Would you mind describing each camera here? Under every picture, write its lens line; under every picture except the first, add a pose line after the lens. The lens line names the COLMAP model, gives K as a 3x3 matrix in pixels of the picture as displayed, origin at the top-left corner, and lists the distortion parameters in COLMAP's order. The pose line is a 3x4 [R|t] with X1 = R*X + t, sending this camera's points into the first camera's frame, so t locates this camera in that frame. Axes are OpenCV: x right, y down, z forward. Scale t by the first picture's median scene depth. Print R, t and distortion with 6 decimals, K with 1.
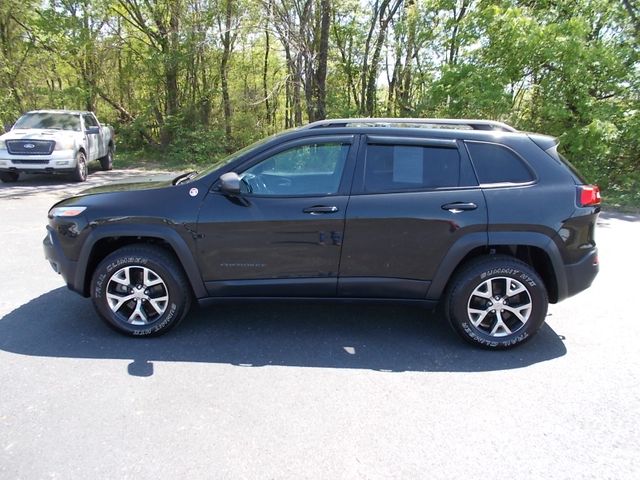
lens RADIAL K [[487.6, 0, 319.5], [0, 487.6, 237.3], [0, 0, 1]] dist [0.000459, -0.005646]
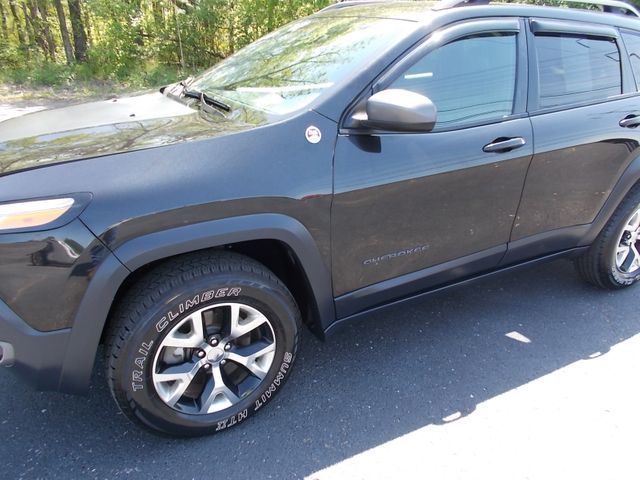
lens RADIAL K [[487.6, 0, 319.5], [0, 487.6, 237.3], [0, 0, 1]] dist [0.000459, -0.005646]
pose [[0.863517, -0.194071, 0.465485, -0.492951], [0.108425, 0.972851, 0.204465, -0.089760], [-0.492528, -0.126089, 0.861115, 0.544957]]
